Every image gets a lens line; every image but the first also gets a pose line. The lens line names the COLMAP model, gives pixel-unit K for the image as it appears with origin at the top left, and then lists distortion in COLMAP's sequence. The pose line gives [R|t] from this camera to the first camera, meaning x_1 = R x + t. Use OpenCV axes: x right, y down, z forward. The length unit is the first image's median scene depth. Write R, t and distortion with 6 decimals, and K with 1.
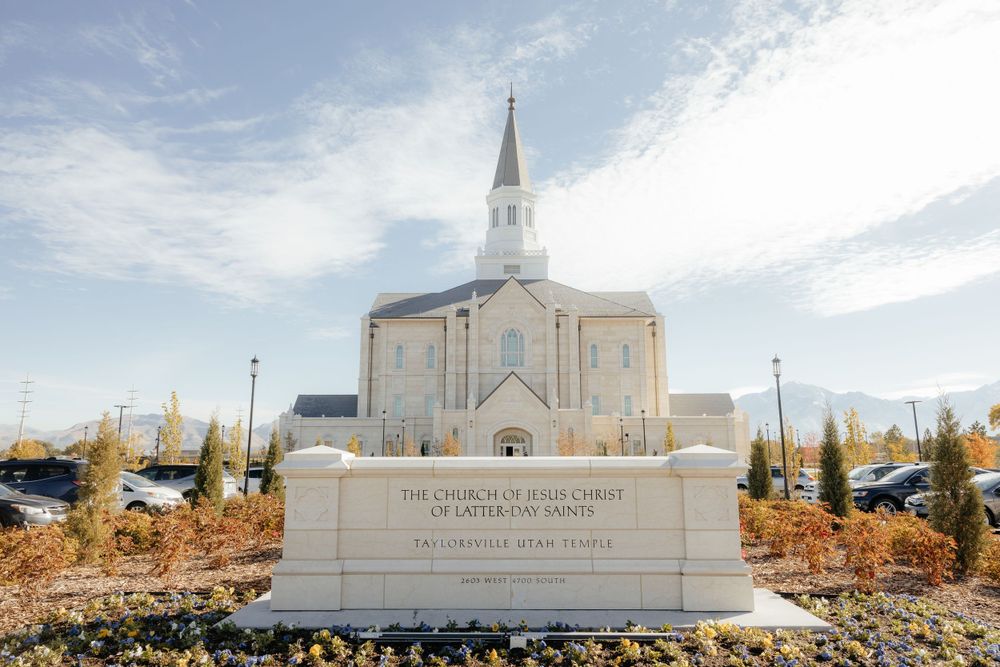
lens RADIAL K [[661.2, 0, 500.0], [0, 661.2, 333.5], [0, 0, 1]] dist [-0.004123, -0.003192]
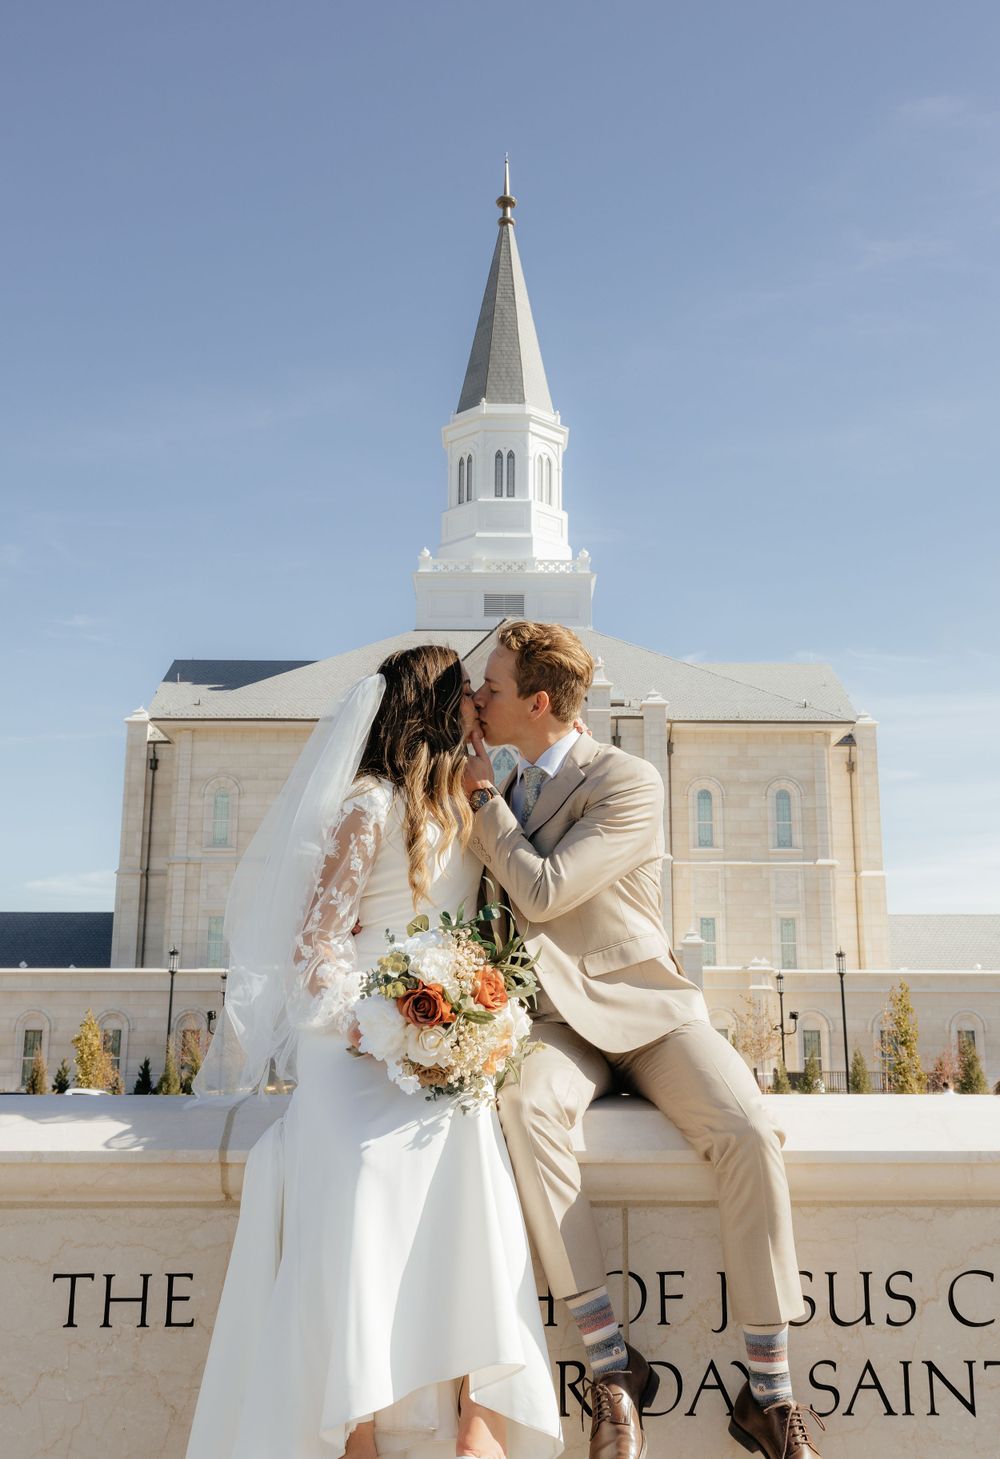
lens RADIAL K [[1557.7, 0, 528.1], [0, 1557.7, 680.3], [0, 0, 1]] dist [0.010120, 0.007450]
pose [[0.999230, 0.011532, 0.037514, -0.020417], [-0.009257, 0.998140, -0.060260, 0.059307], [-0.038139, 0.059866, 0.997478, 0.345457]]
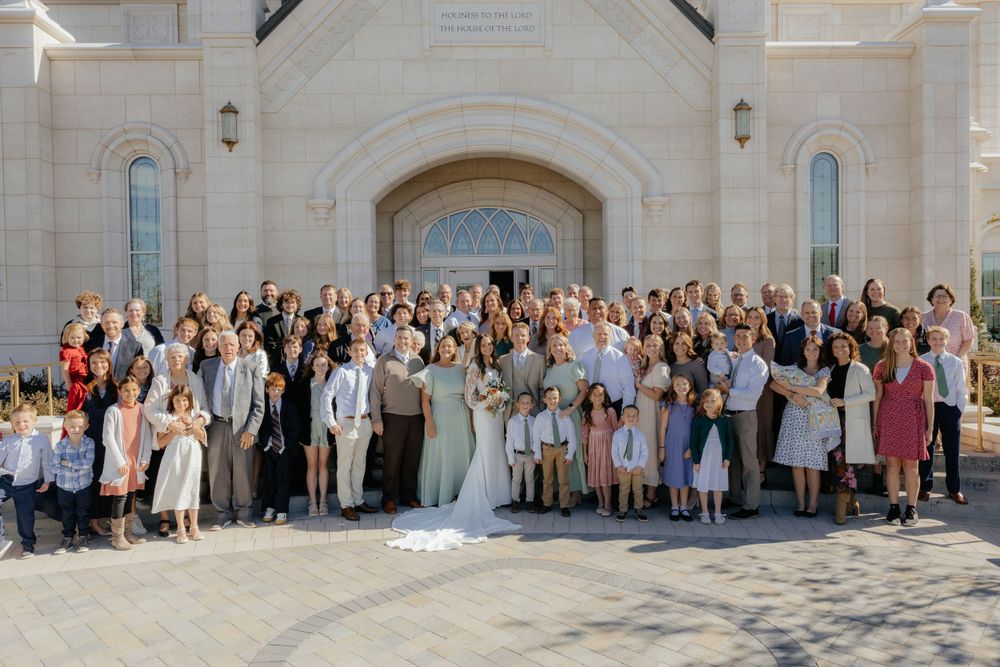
lens RADIAL K [[687.6, 0, 508.7], [0, 687.6, 317.3], [0, 0, 1]] dist [-0.002785, -0.000534]
pose [[0.998116, -0.010915, 0.060381, 0.087577], [0.000235, 0.984724, 0.174122, 0.993042], [-0.061359, -0.173780, 0.982871, 5.325630]]
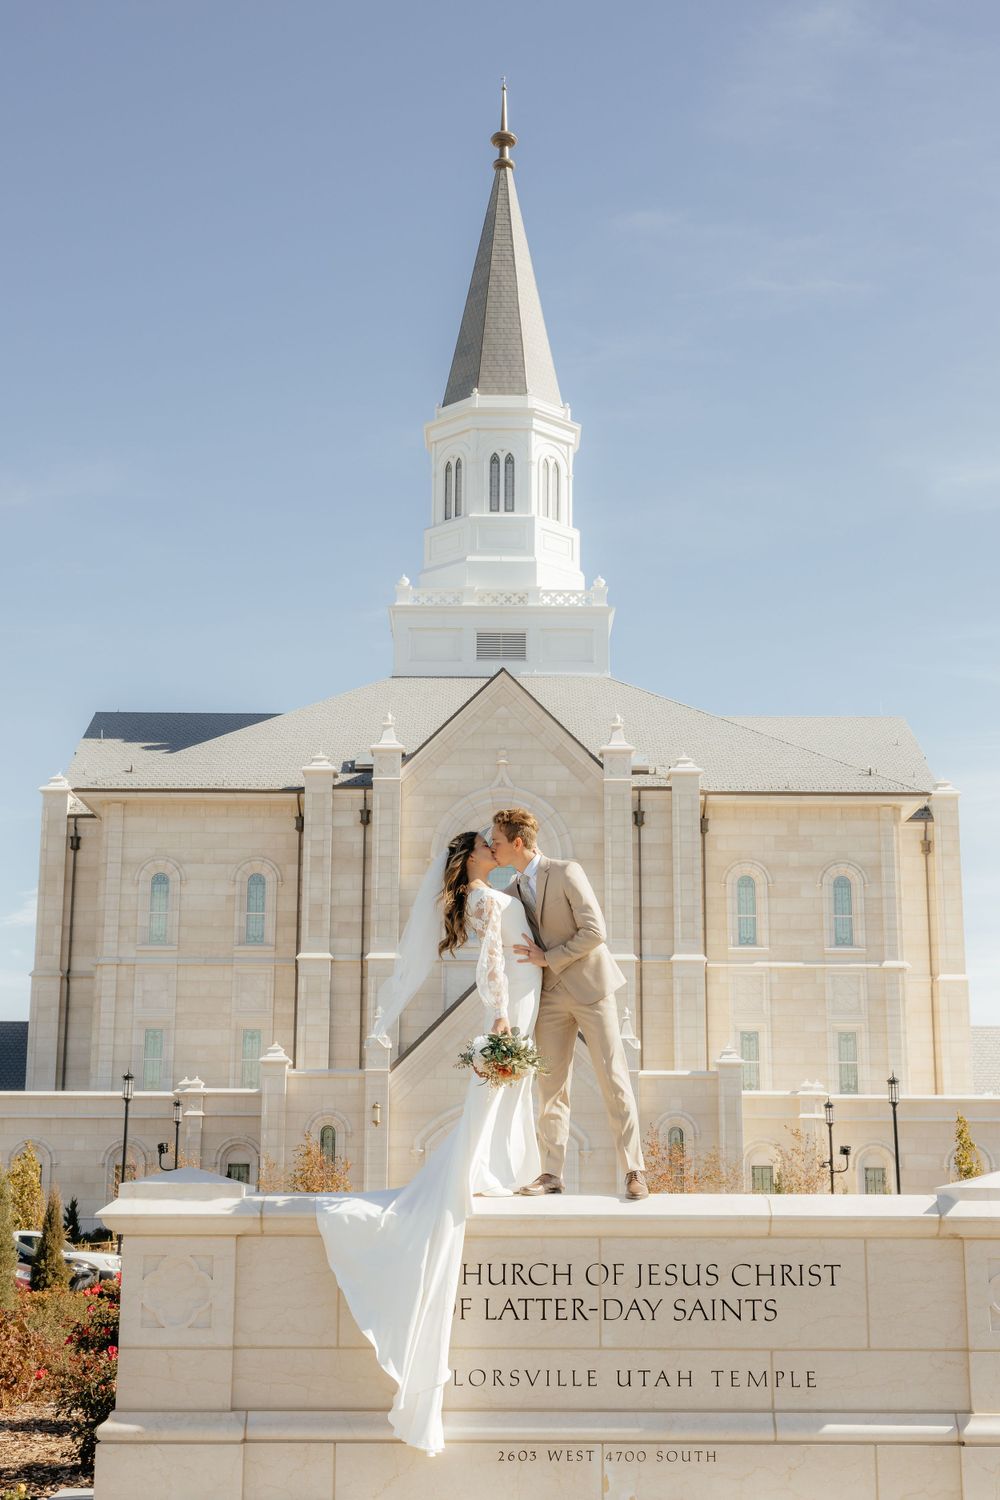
lens RADIAL K [[2078.2, 0, 500.0], [0, 2078.2, 750.0], [0, 0, 1]] dist [0.010341, -0.018089]
pose [[0.999629, 0.011362, 0.024762, -0.061982], [-0.010435, 0.999252, -0.037248, -0.047015], [-0.025167, 0.036976, 0.998999, -0.314774]]
